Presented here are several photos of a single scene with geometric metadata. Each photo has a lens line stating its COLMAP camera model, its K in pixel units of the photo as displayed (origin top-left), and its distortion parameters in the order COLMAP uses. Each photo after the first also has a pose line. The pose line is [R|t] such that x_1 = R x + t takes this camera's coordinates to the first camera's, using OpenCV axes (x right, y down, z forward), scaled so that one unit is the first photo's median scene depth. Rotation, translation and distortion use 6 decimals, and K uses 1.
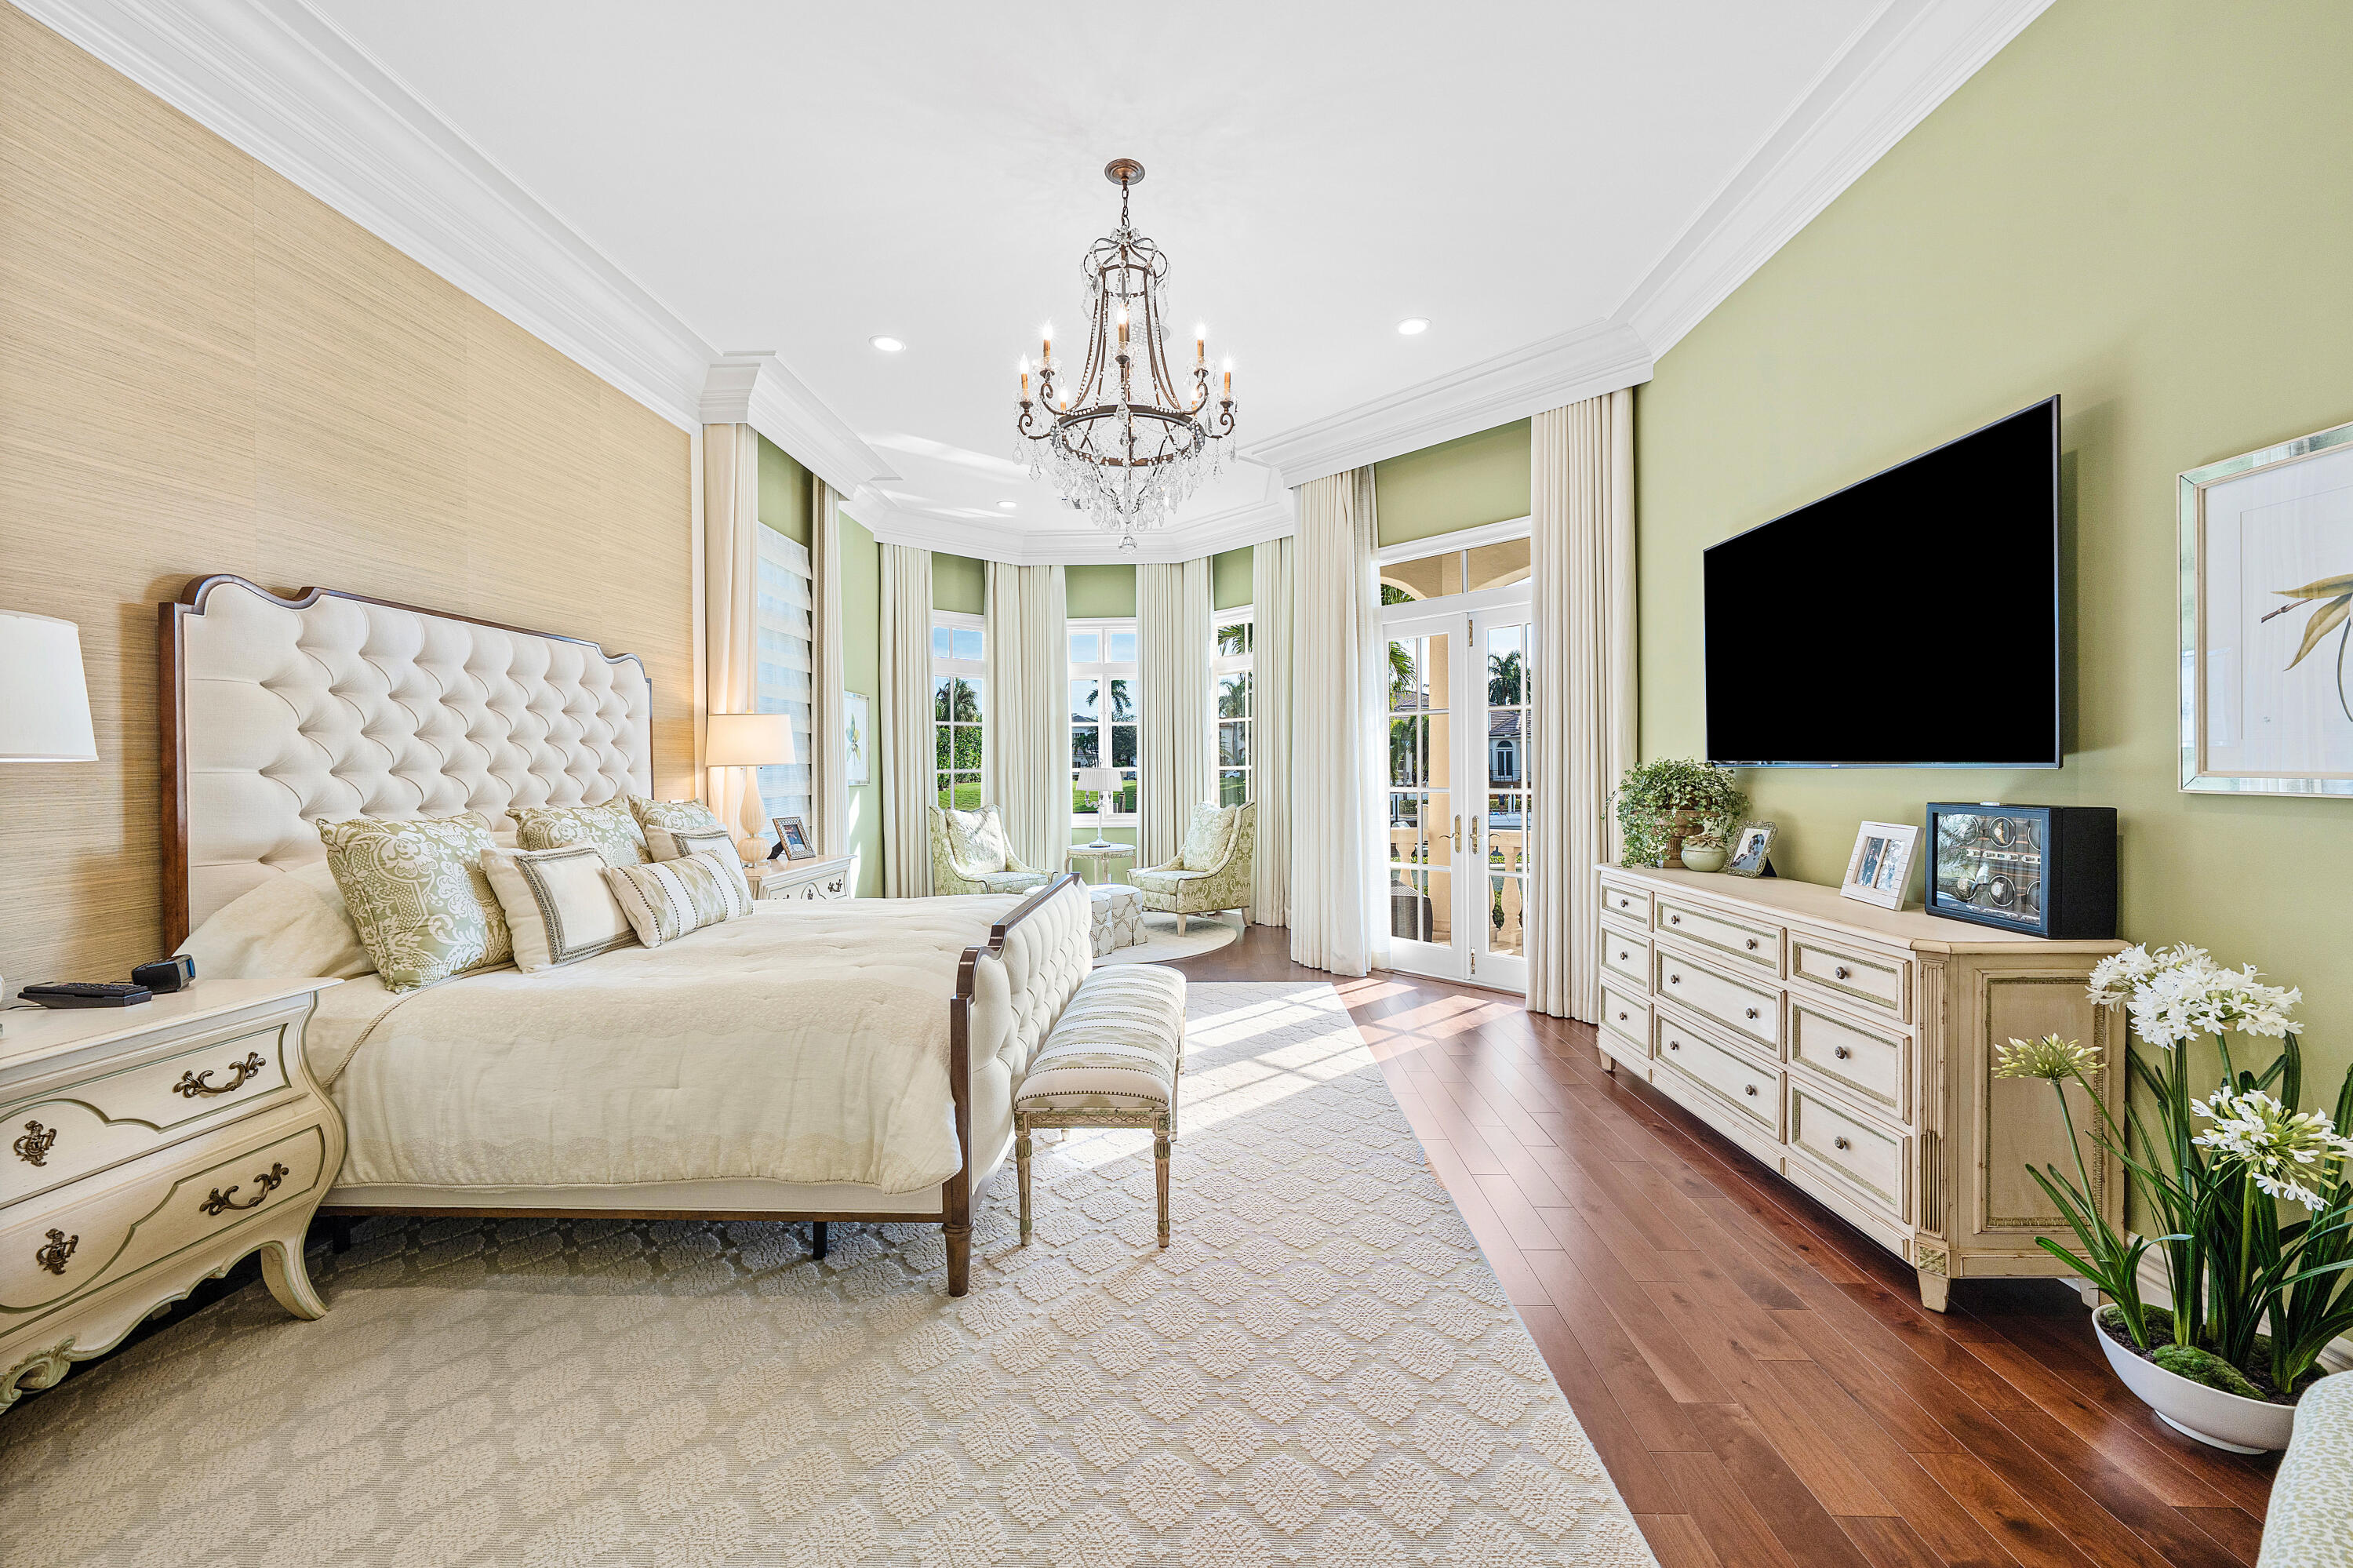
lens RADIAL K [[893.4, 0, 1175.6], [0, 893.4, 778.3], [0, 0, 1]] dist [0.000746, 0.000200]
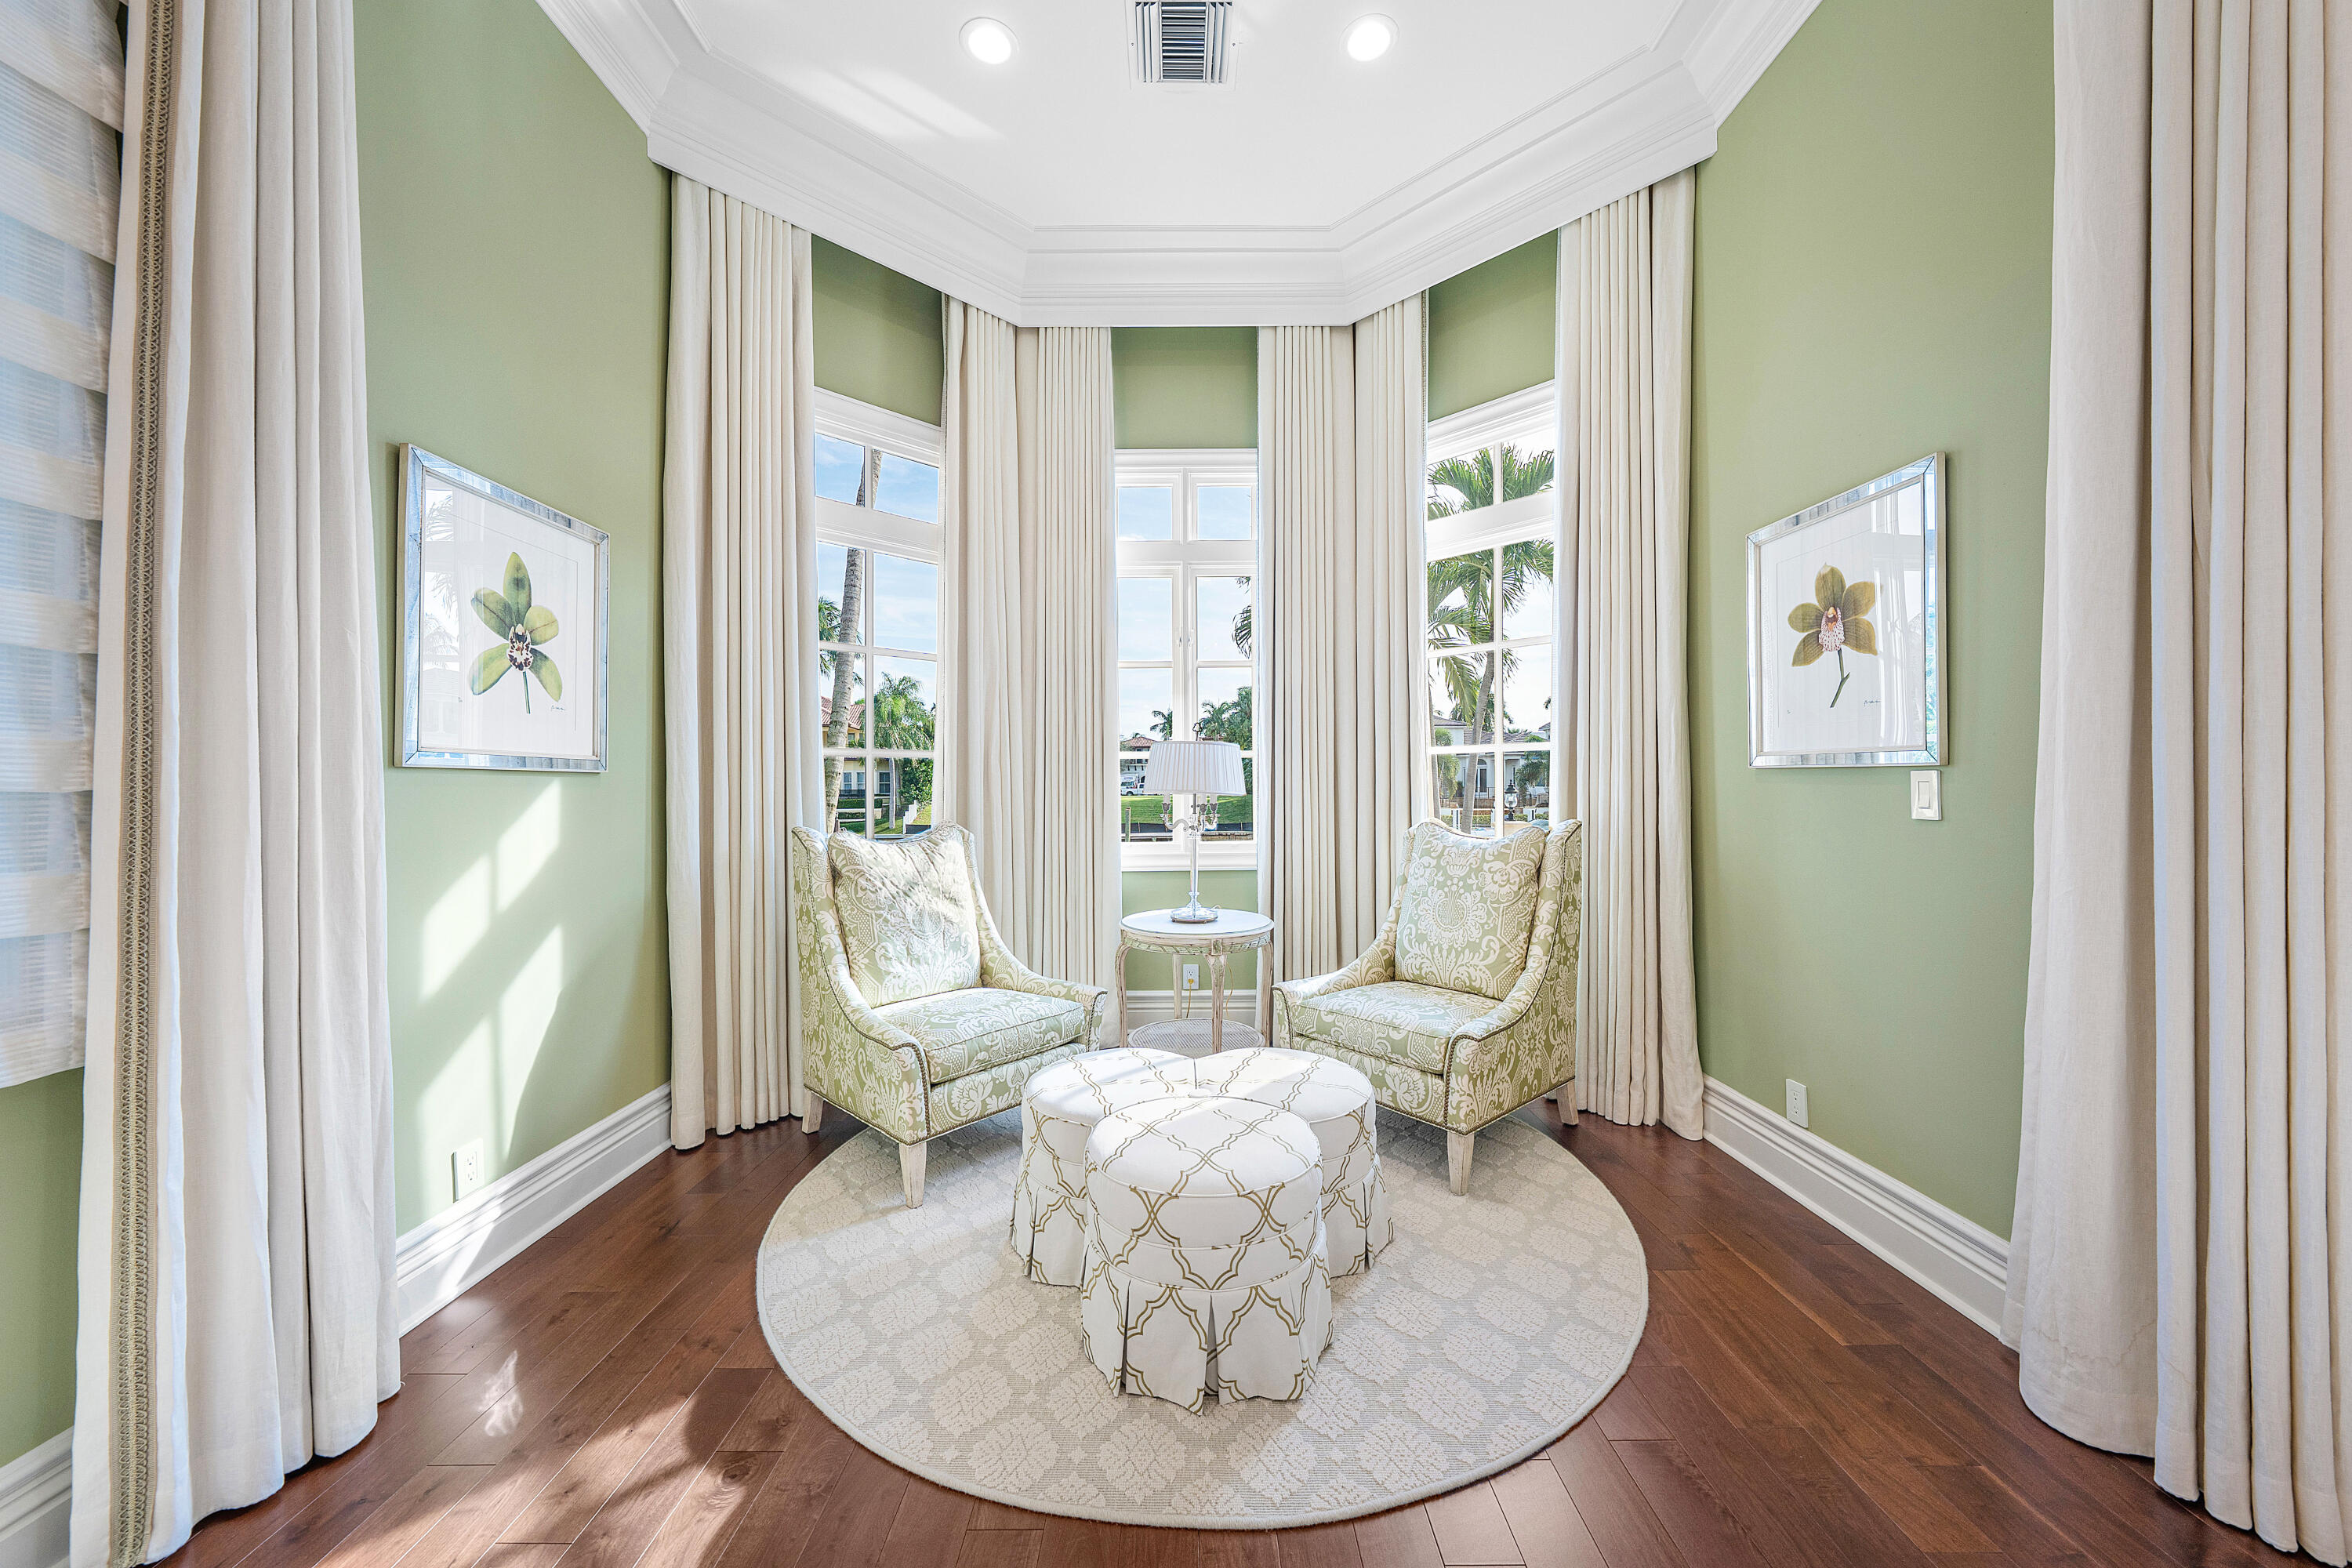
lens RADIAL K [[807.3, 0, 1179.1], [0, 807.3, 792.3], [0, 0, 1]] dist [0.000741, 0.000007]
pose [[0.999494, 0.007439, 0.030925, -0.101235], [-0.007400, 0.999972, -0.001379, 0.012610], [-0.030934, 0.001149, 0.999521, 0.575517]]
